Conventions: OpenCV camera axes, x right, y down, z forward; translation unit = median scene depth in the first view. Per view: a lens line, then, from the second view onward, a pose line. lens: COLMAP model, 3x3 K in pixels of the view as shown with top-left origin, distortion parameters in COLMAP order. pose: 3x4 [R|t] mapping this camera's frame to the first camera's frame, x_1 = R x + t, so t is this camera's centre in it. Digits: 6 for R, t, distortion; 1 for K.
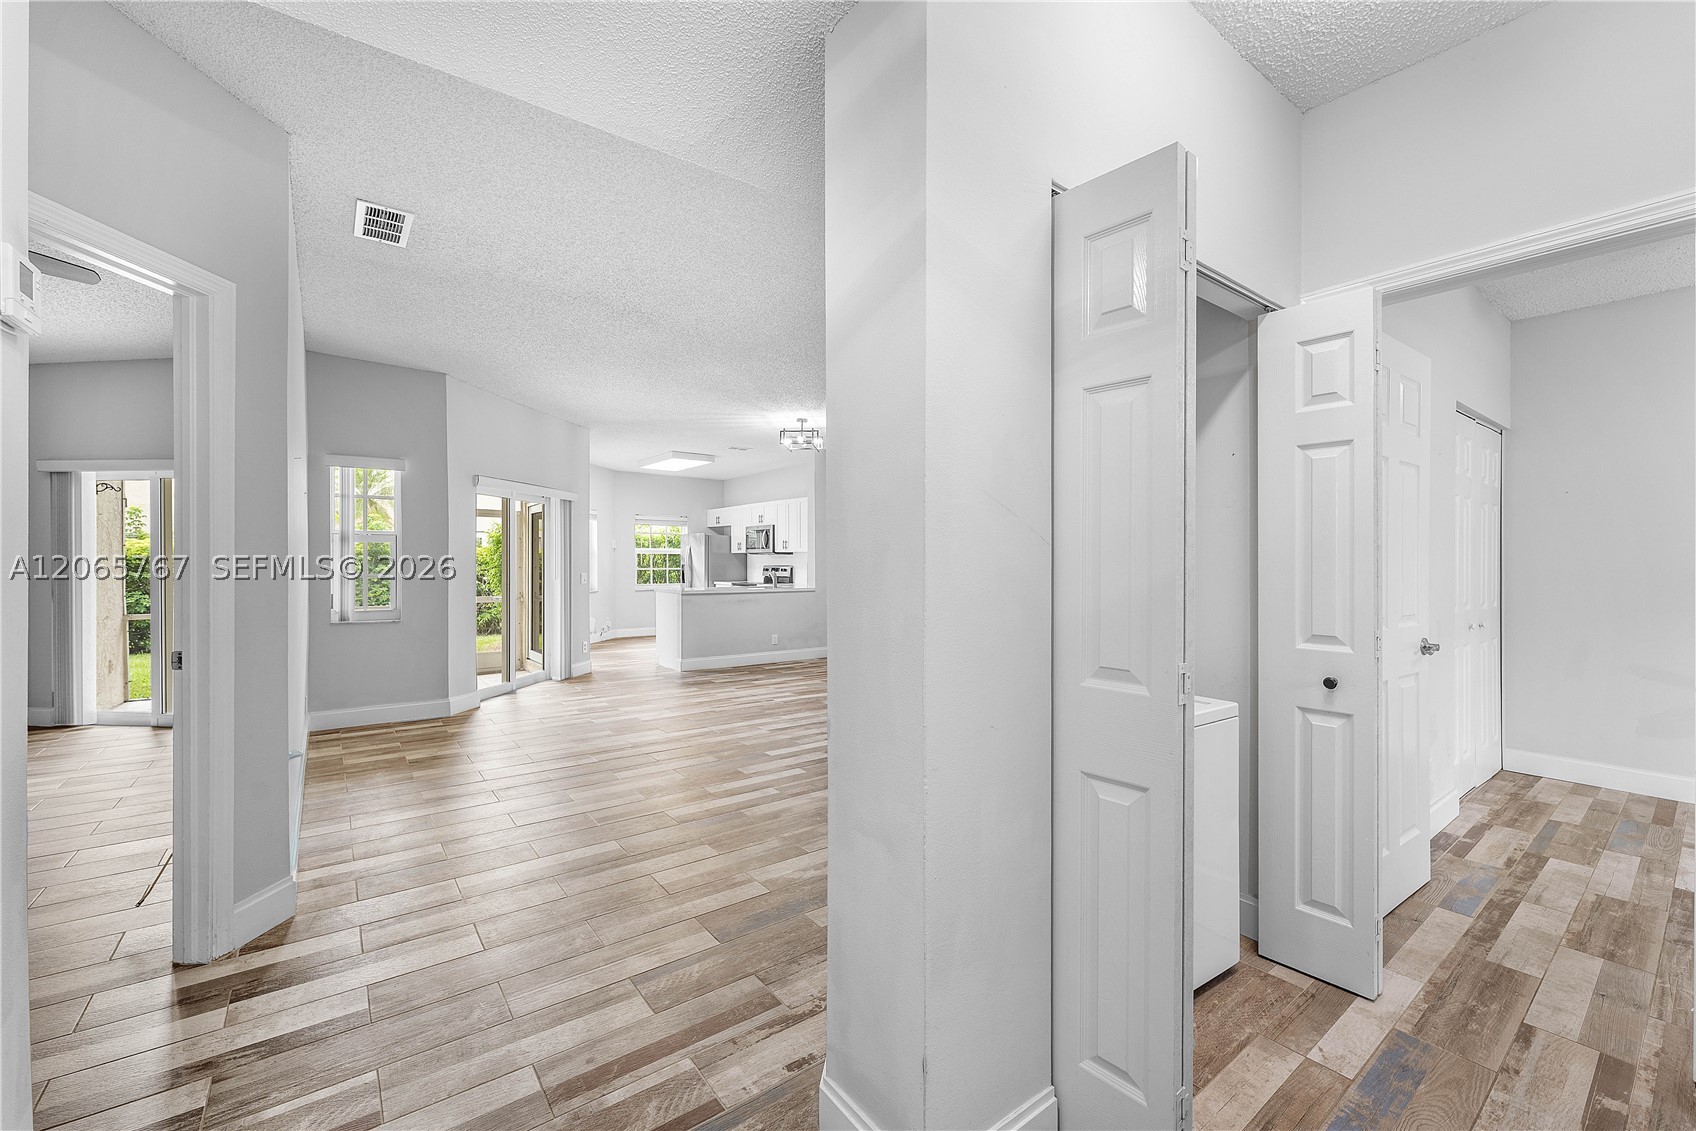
lens RADIAL K [[691.4, 0, 866.1], [0, 691.4, 558.3], [0, 0, 1]] dist [-0.002954, -0.000704]
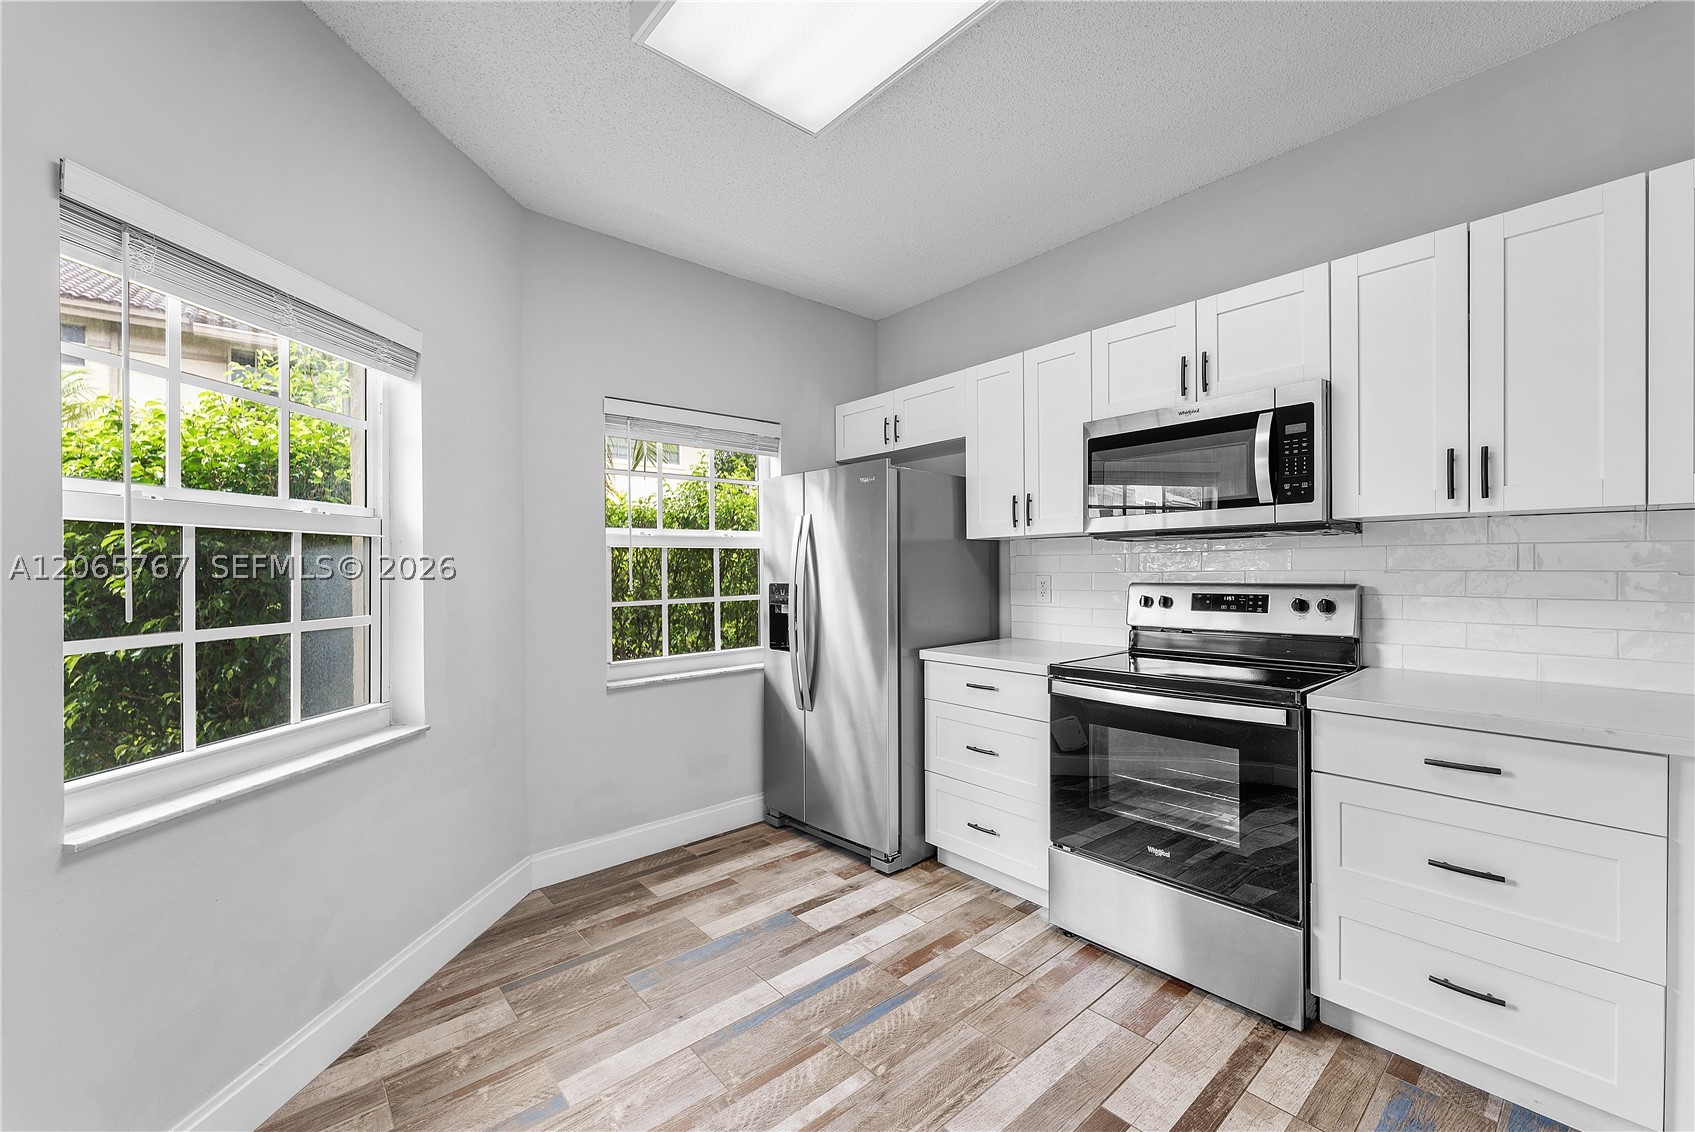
lens RADIAL K [[691.0, 0, 865.6], [0, 691.0, 558.8], [0, 0, 1]] dist [-0.002954, -0.000704]
pose [[0.998090, -0.015218, 0.059873, -0.318936], [0.015571, 0.999864, -0.005436, 0.001109], [-0.059783, 0.006358, 0.998191, 0.930983]]
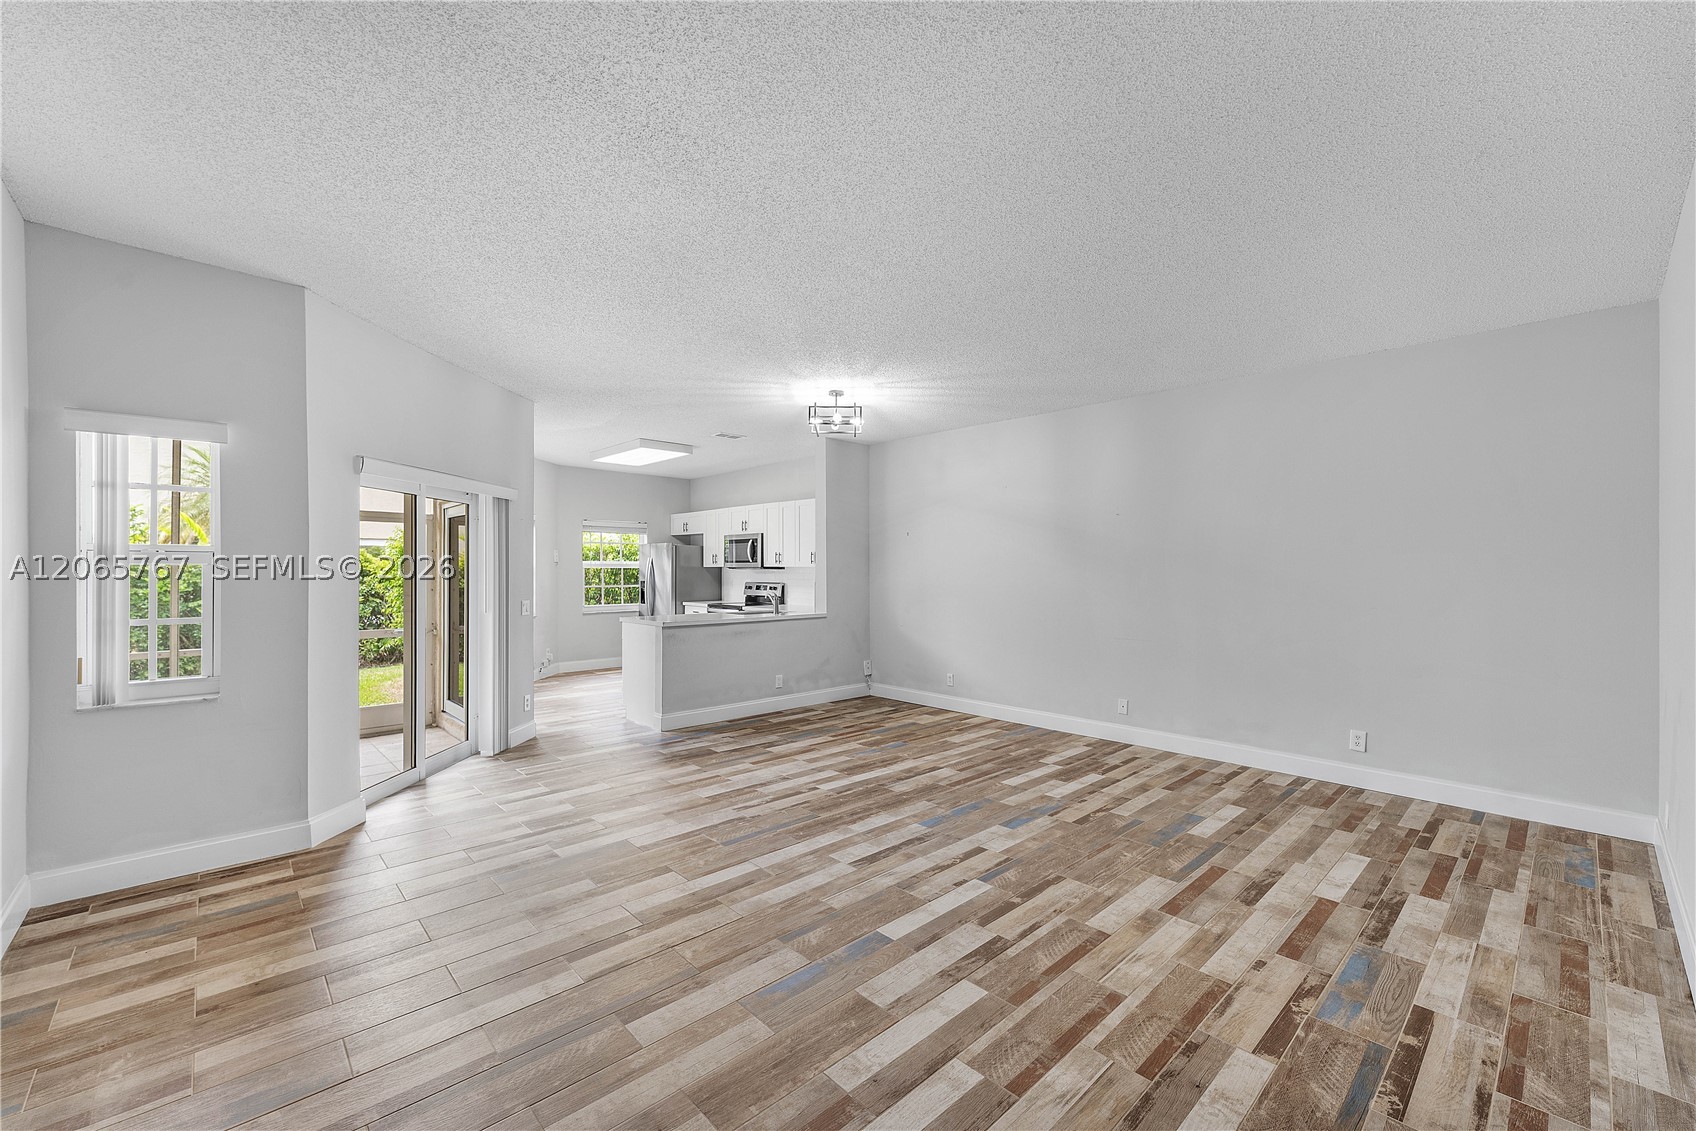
lens RADIAL K [[685.4, 0, 863.0], [0, 685.4, 563.3], [0, 0, 1]] dist [0.001470, -0.000519]
pose [[0.995333, -0.000984, 0.096498, -0.107542], [0.001169, 0.999998, -0.001851, -0.013243], [-0.096496, 0.001955, 0.995331, 0.214217]]
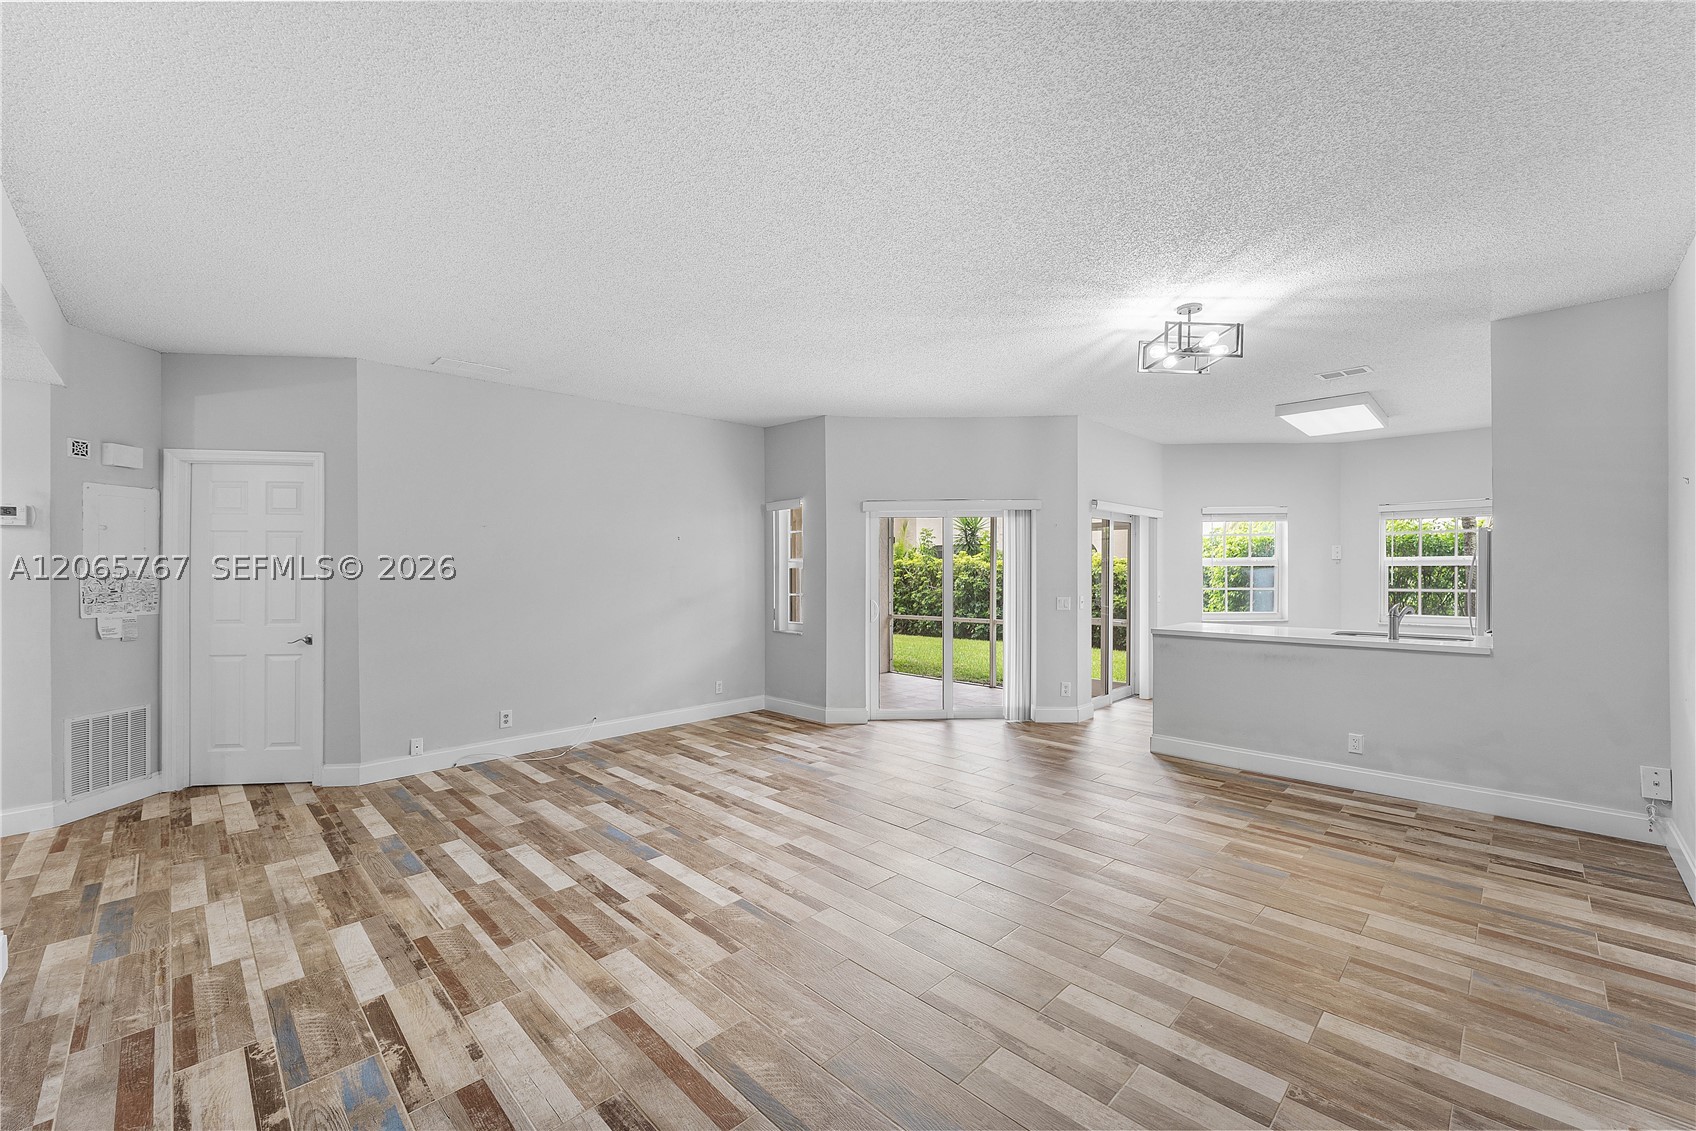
lens RADIAL K [[686.0, 0, 849.4], [0, 686.0, 568.1], [0, 0, 1]] dist [0.001048, 0.000051]
pose [[0.115359, -0.006107, -0.993305, 0.302077], [0.011634, 0.999921, -0.004797, -0.009507], [0.993256, -0.011003, 0.115421, 0.558703]]
